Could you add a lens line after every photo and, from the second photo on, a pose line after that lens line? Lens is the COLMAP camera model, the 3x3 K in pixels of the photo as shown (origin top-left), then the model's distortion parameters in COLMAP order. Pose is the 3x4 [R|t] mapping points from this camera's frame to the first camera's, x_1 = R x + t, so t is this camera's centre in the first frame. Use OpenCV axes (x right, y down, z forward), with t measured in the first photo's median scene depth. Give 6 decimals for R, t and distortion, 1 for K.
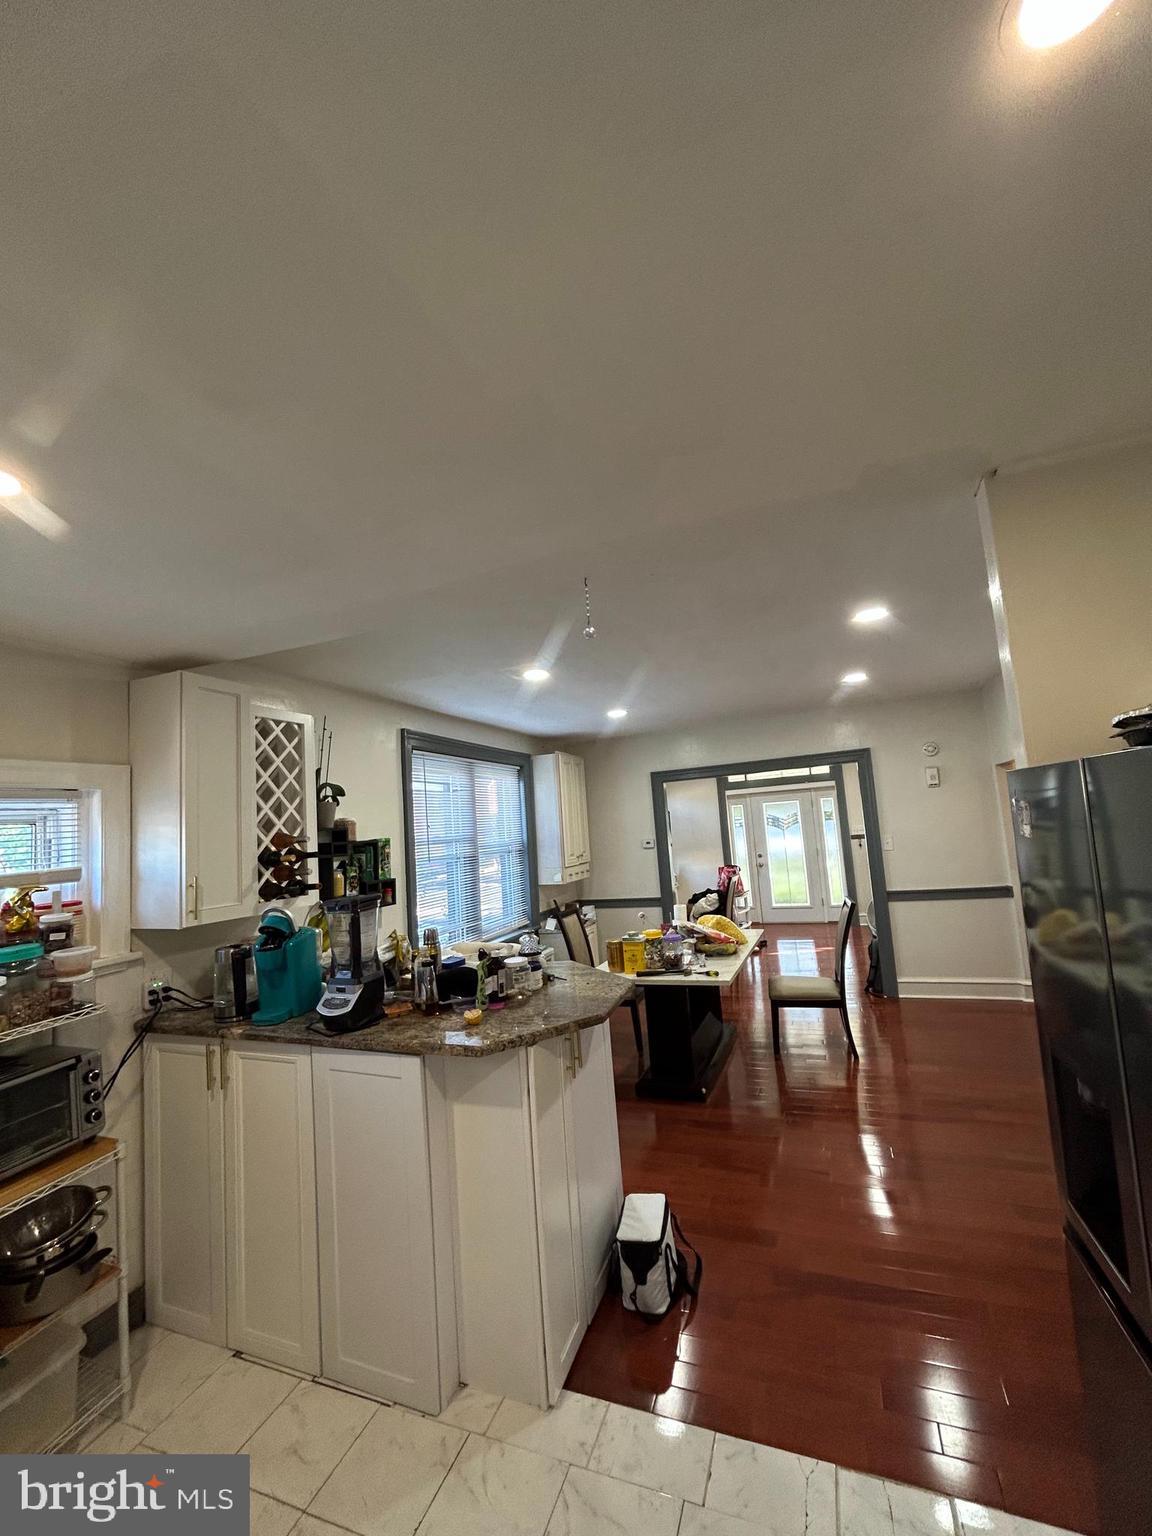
lens RADIAL K [[620.2, 0, 572.5], [0, 620.2, 770.1], [0, 0, 1]] dist [-0.001203, -0.000062]
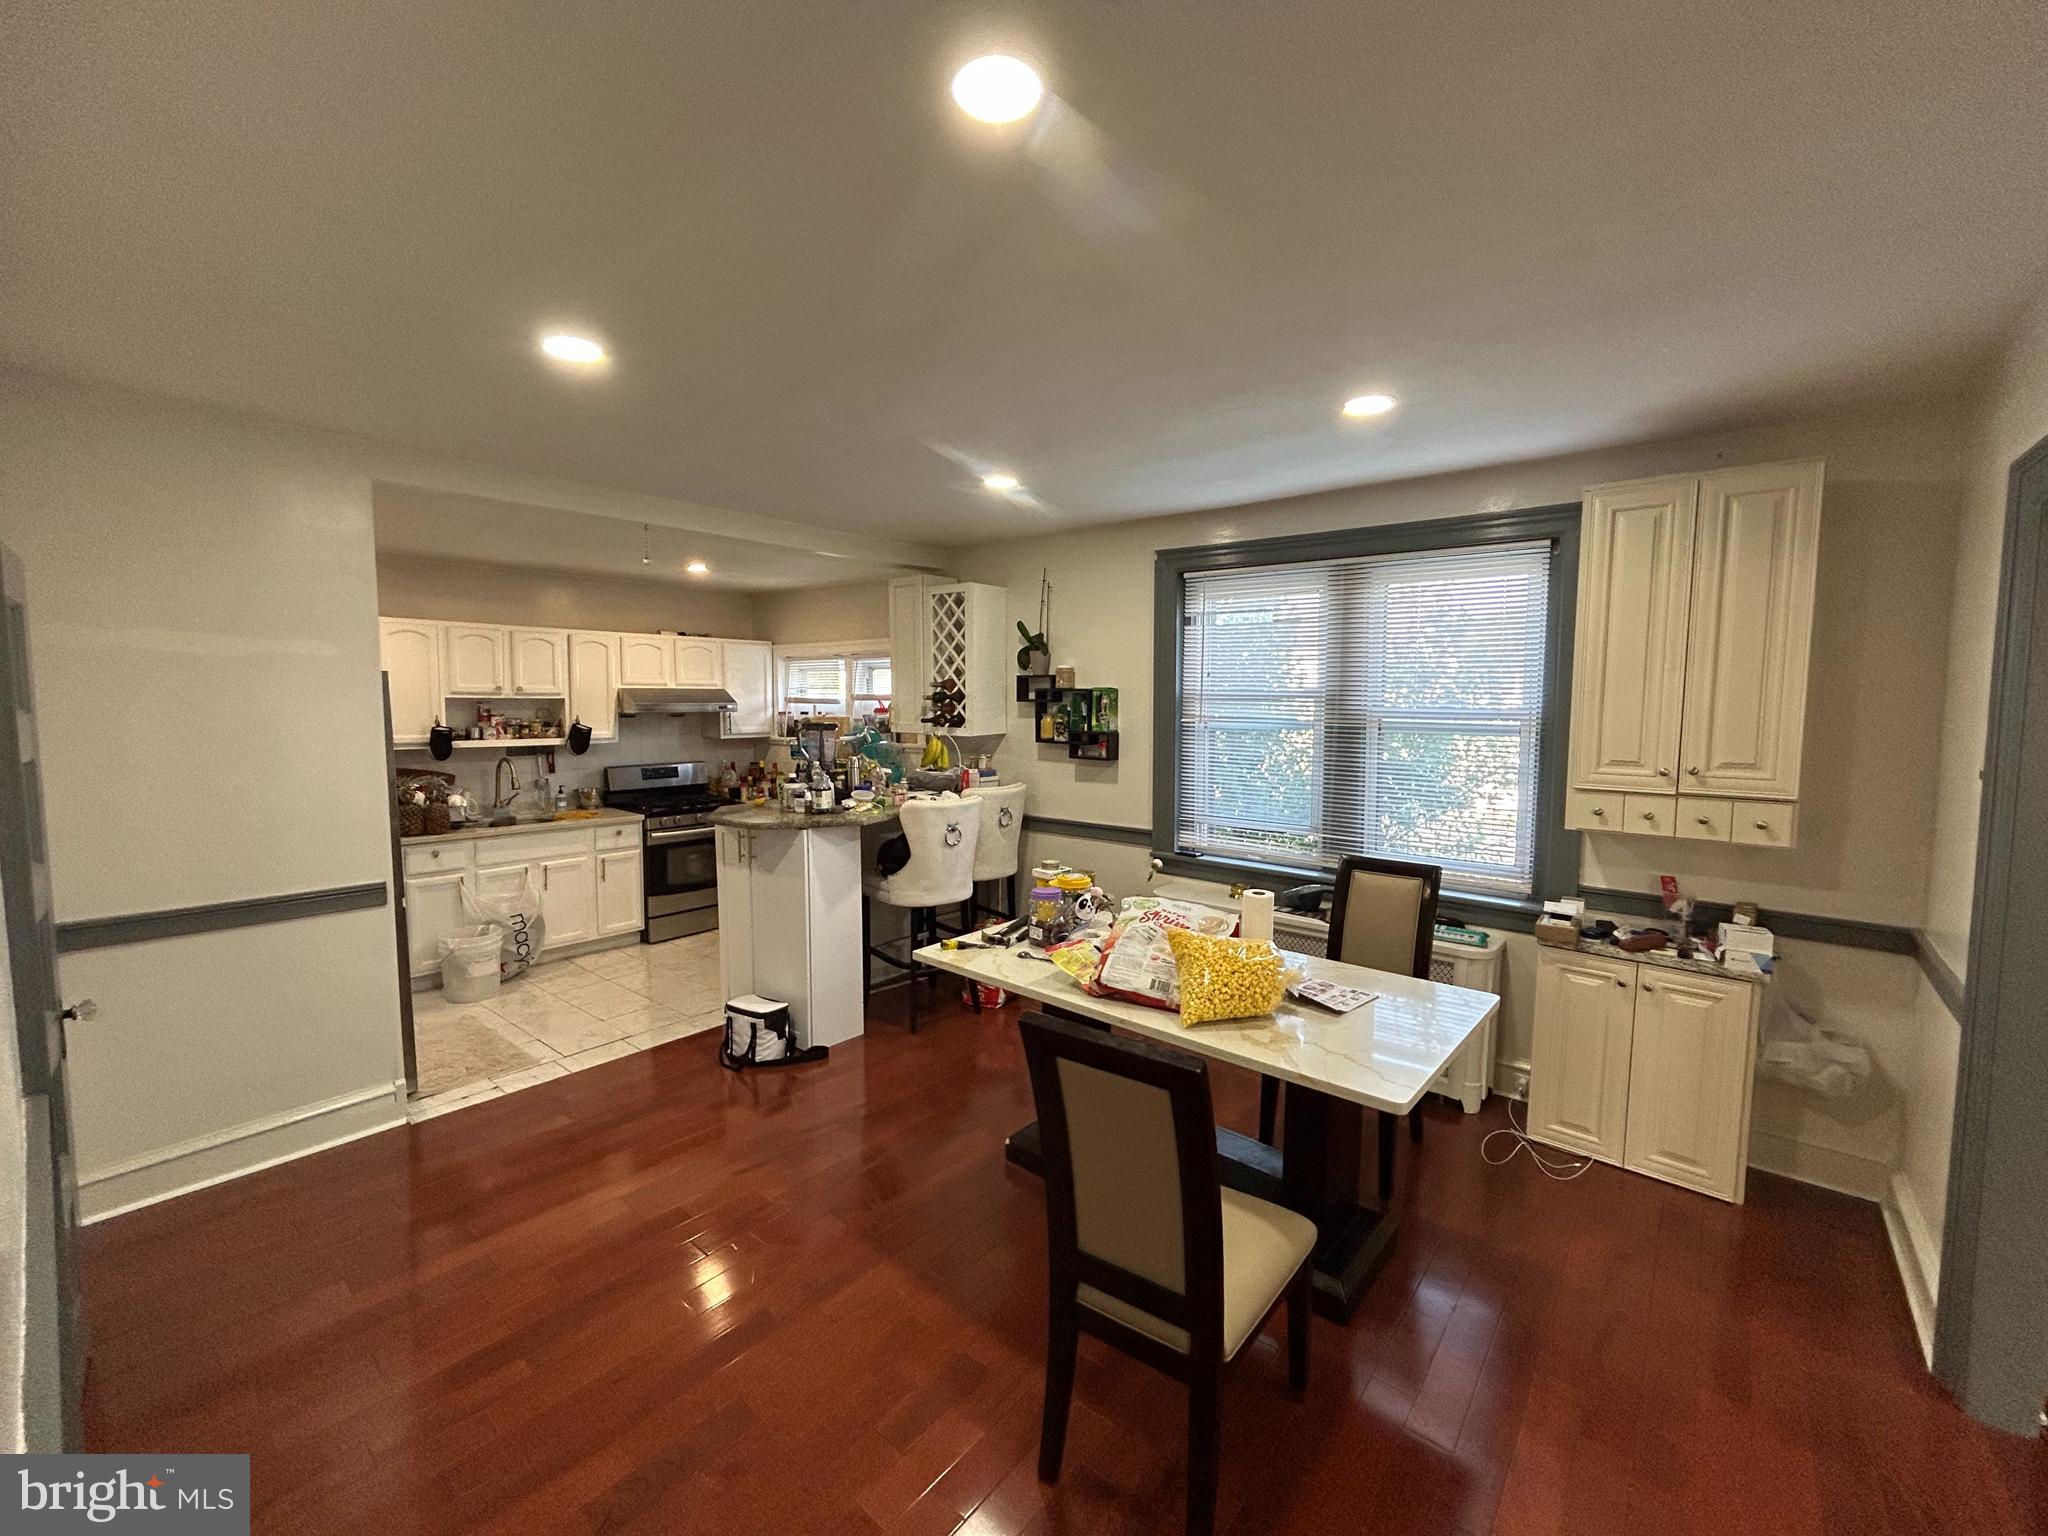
lens RADIAL K [[827.0, 0, 1022.1], [0, 827.0, 768.0], [0, 0, 1]] dist [-0.001203, -0.000062]
pose [[-0.263847, 0.145593, -0.953513, 0.934845], [0.105974, 0.986934, 0.121372, 0.069102], [0.958725, -0.069024, -0.275829, 1.253322]]
